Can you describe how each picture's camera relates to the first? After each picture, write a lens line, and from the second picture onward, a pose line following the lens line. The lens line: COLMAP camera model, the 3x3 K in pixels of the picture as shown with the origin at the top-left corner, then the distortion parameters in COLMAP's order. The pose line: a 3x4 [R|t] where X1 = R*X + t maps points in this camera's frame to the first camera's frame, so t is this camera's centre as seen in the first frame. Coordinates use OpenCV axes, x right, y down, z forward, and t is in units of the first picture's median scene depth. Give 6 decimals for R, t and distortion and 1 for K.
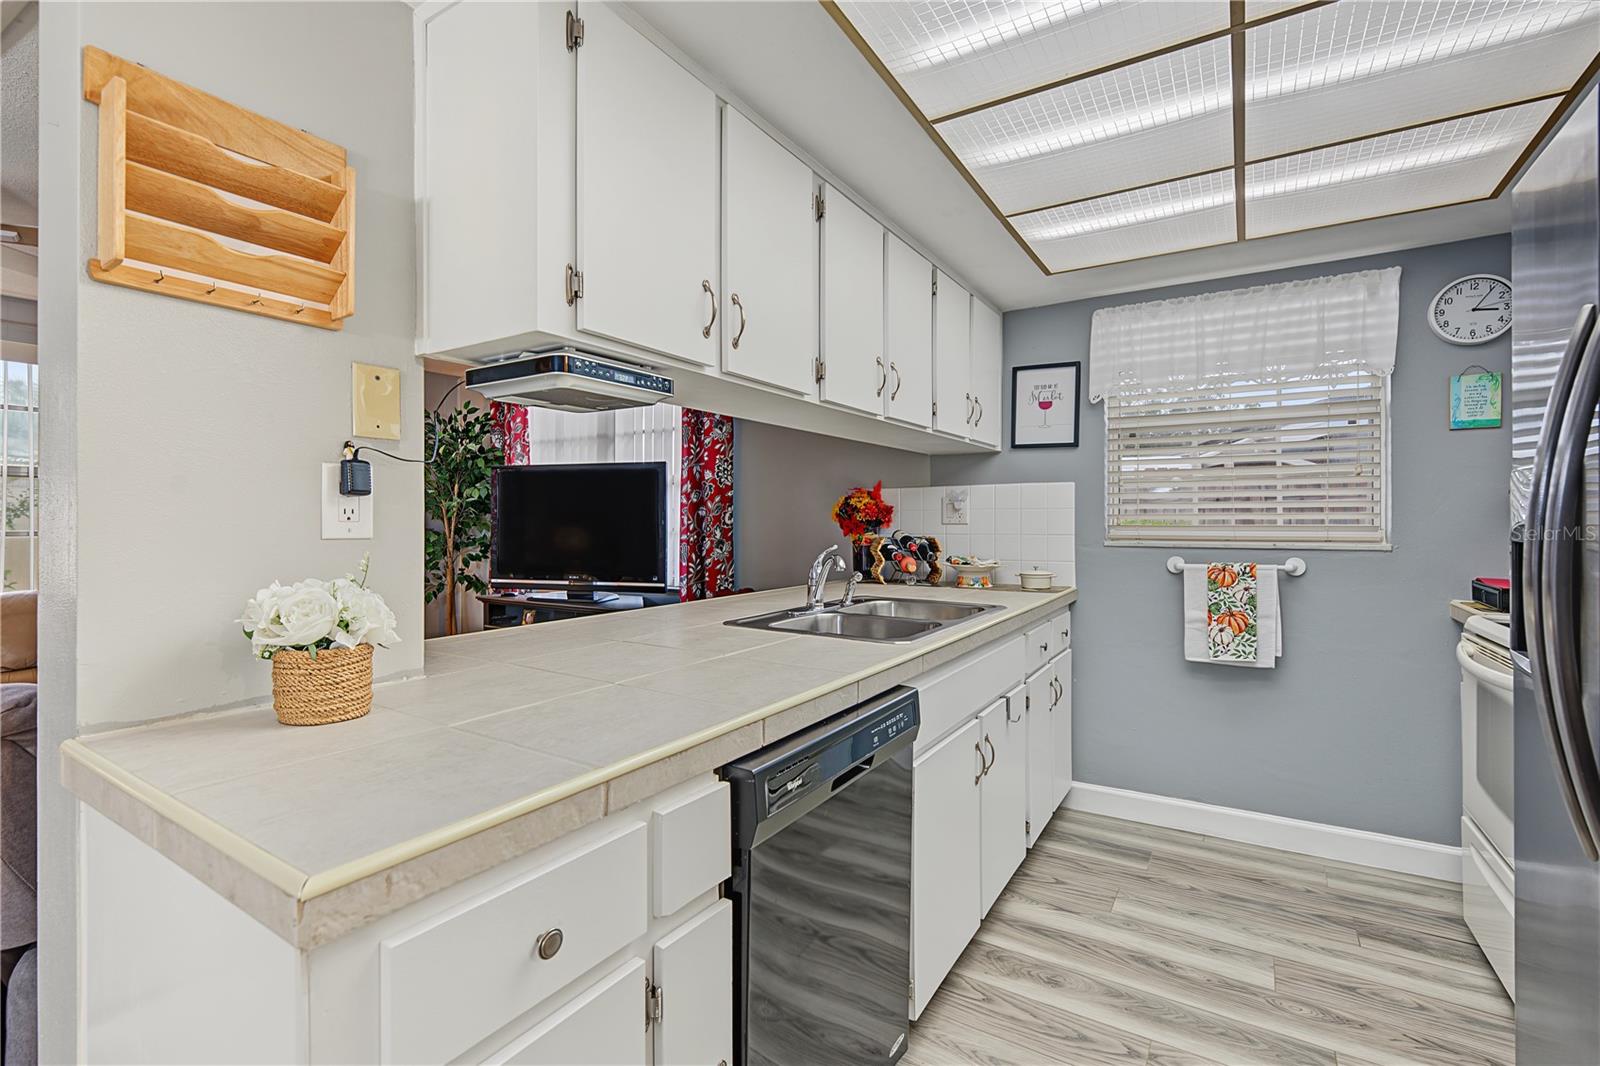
lens RADIAL K [[717.9, 0, 797.5], [0, 717.9, 520.8], [0, 0, 1]] dist [0.000679, 0.000002]
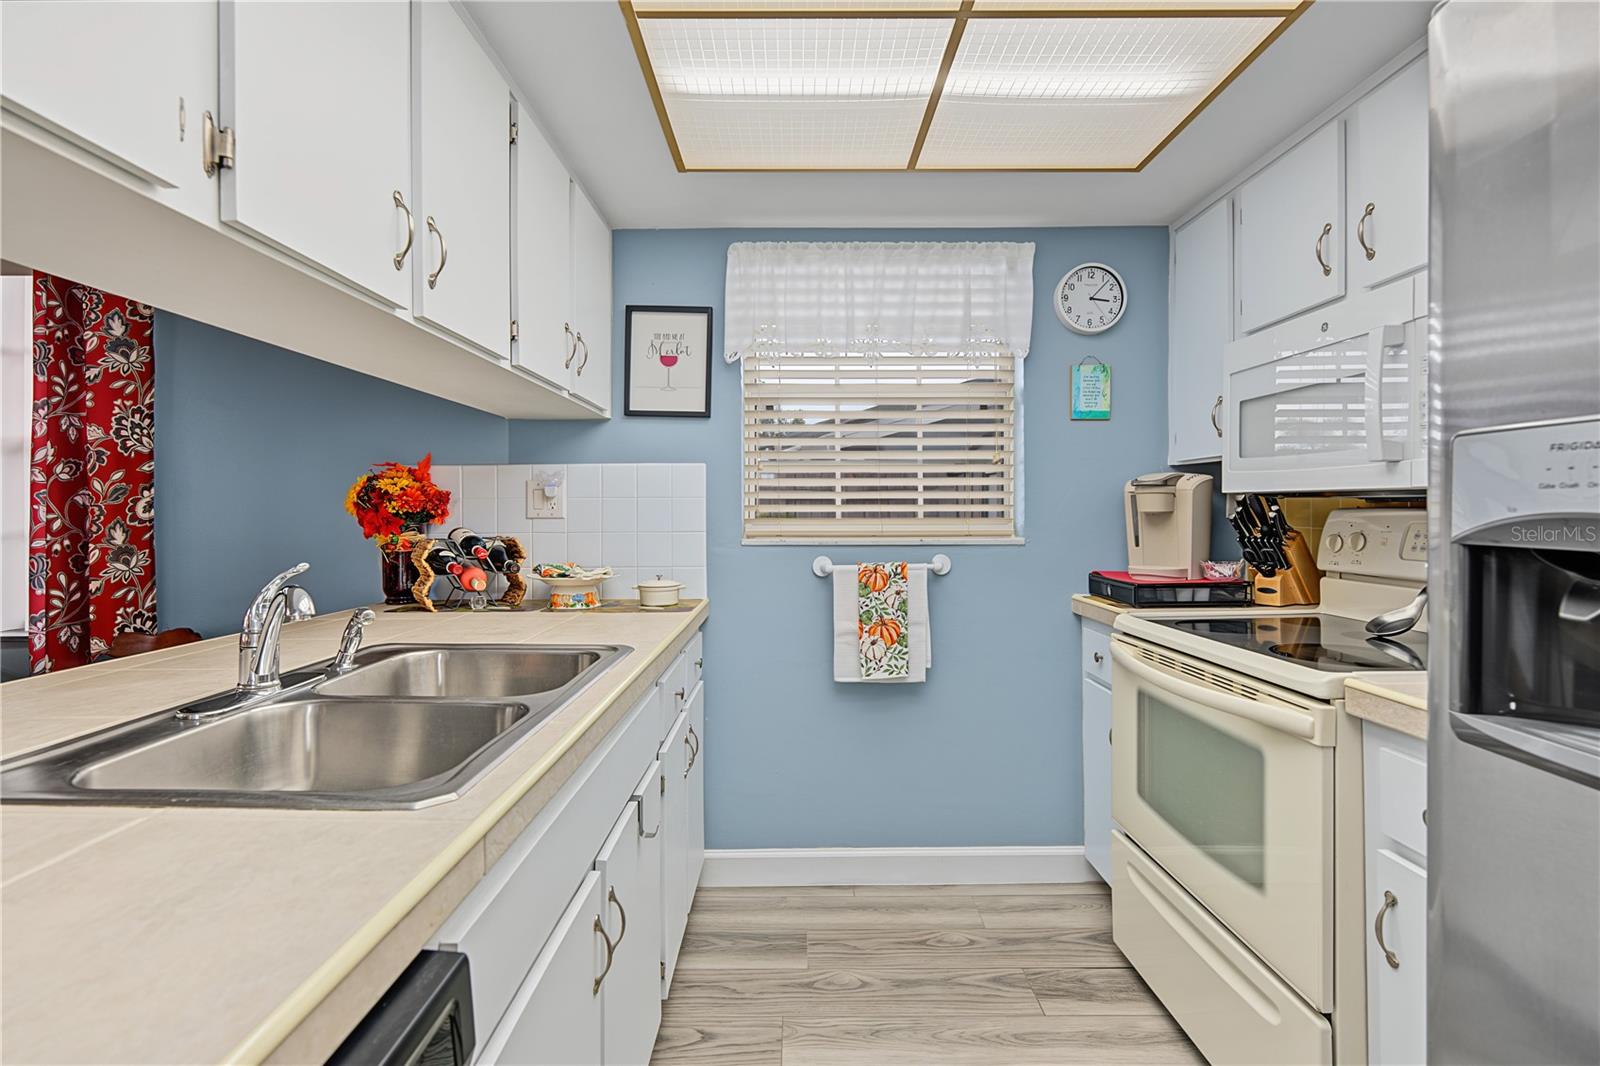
lens RADIAL K [[716.6, 0, 791.6], [0, 716.6, 515.7], [0, 0, 1]] dist [0.000330, -0.000362]
pose [[0.849254, -0.002260, 0.527979, 0.060199], [0.000851, 0.999995, 0.002911, 0.000329], [-0.527983, -0.002022, 0.849252, 0.313083]]
